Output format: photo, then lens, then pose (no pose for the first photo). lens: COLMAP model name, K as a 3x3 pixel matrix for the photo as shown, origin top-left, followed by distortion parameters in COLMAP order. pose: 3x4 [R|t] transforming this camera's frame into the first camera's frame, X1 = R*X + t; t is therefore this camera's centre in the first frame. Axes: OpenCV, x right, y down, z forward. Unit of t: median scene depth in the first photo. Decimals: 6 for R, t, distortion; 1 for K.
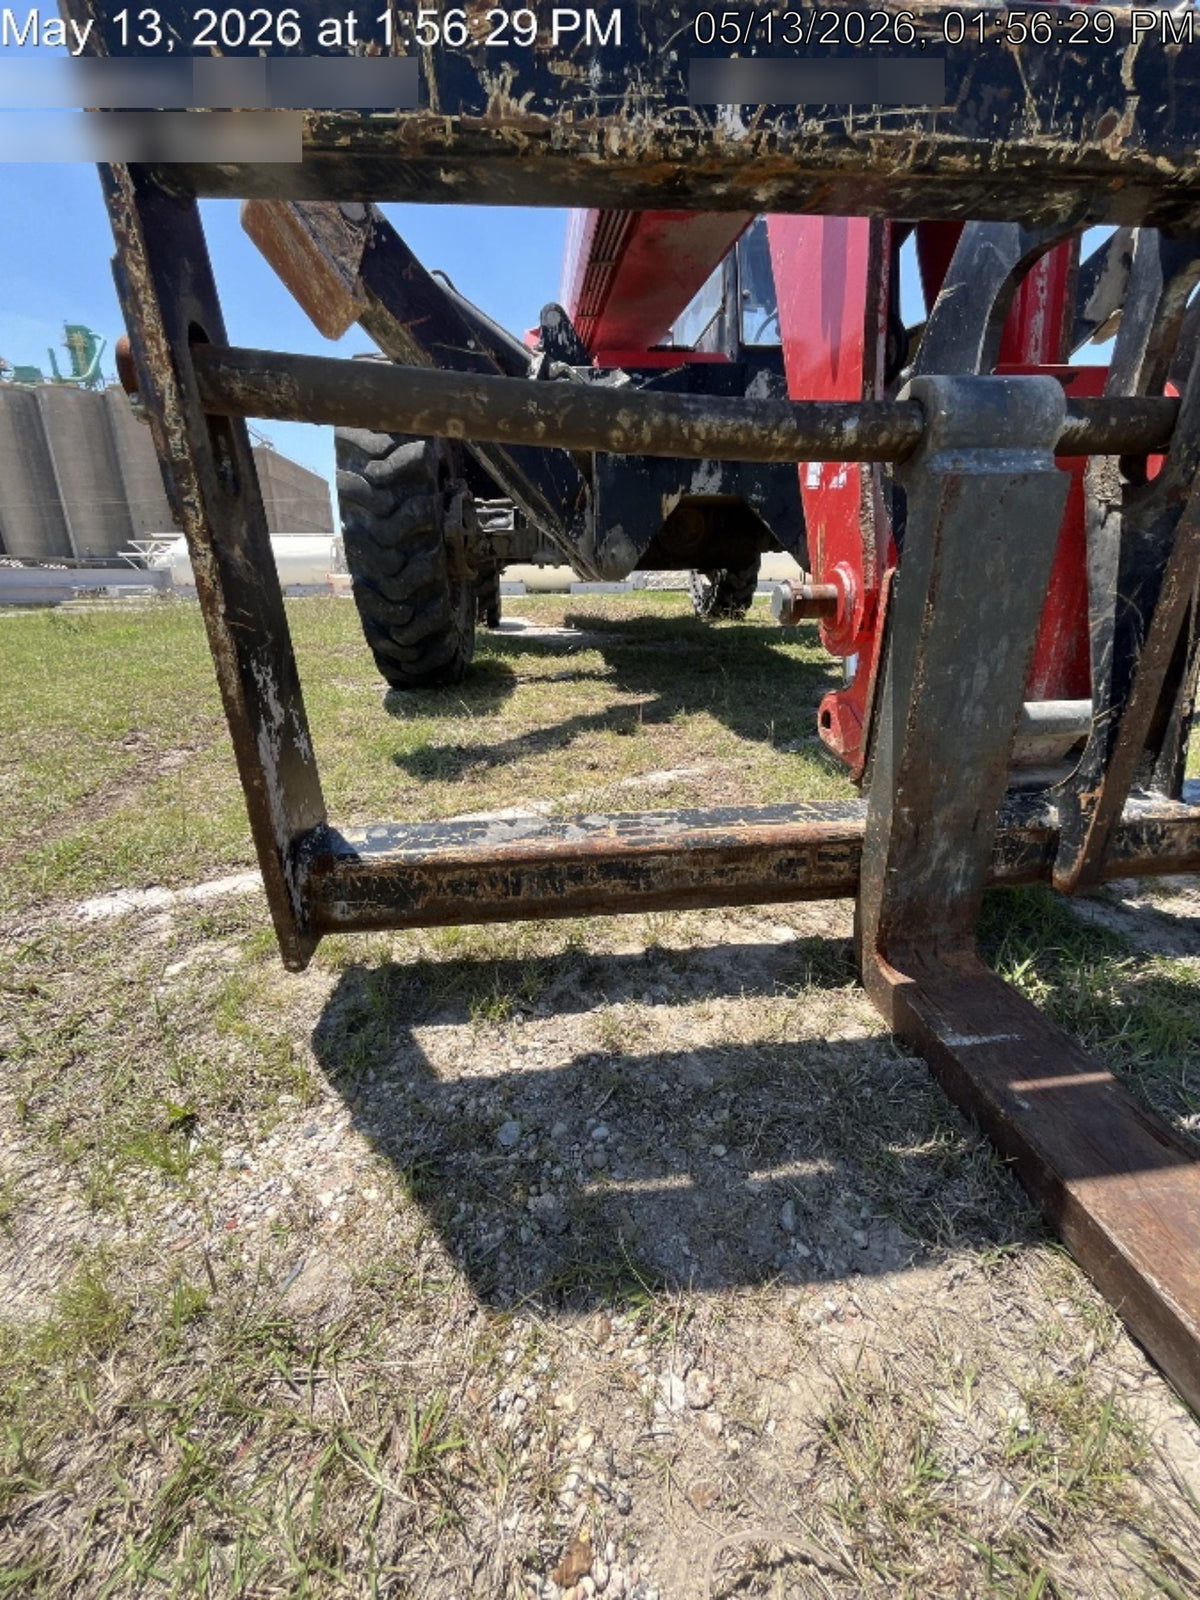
lens RADIAL K [[652.3, 0, 601.4], [0, 652.3, 795.3], [0, 0, 1]] dist [-0.003193, -0.000041]
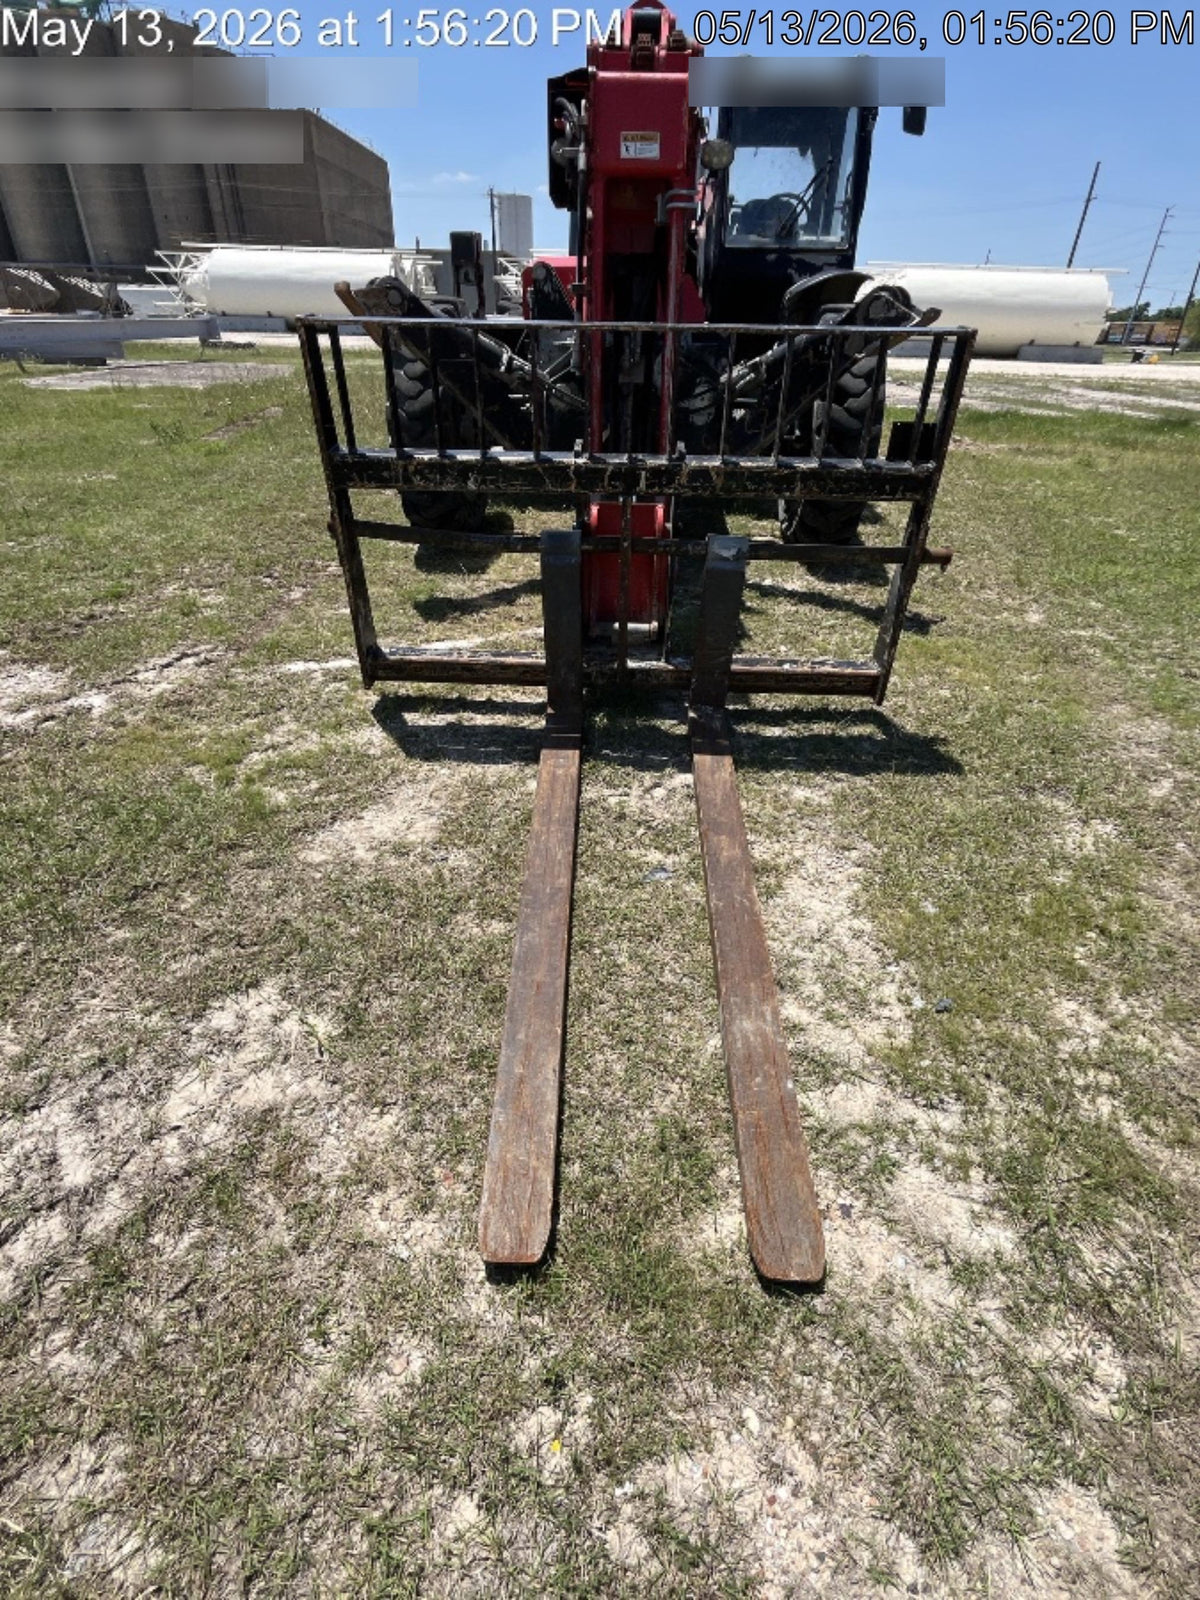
lens RADIAL K [[770.6, 0, 600.0], [0, 770.6, 800.0], [0, 0, 1]] dist [-0.004072, 0.000345]
pose [[0.988304, 0.110513, -0.105079, 0.946814], [-0.081420, 0.965033, 0.249164, -0.211305], [0.128941, -0.237694, 0.962744, -2.219604]]
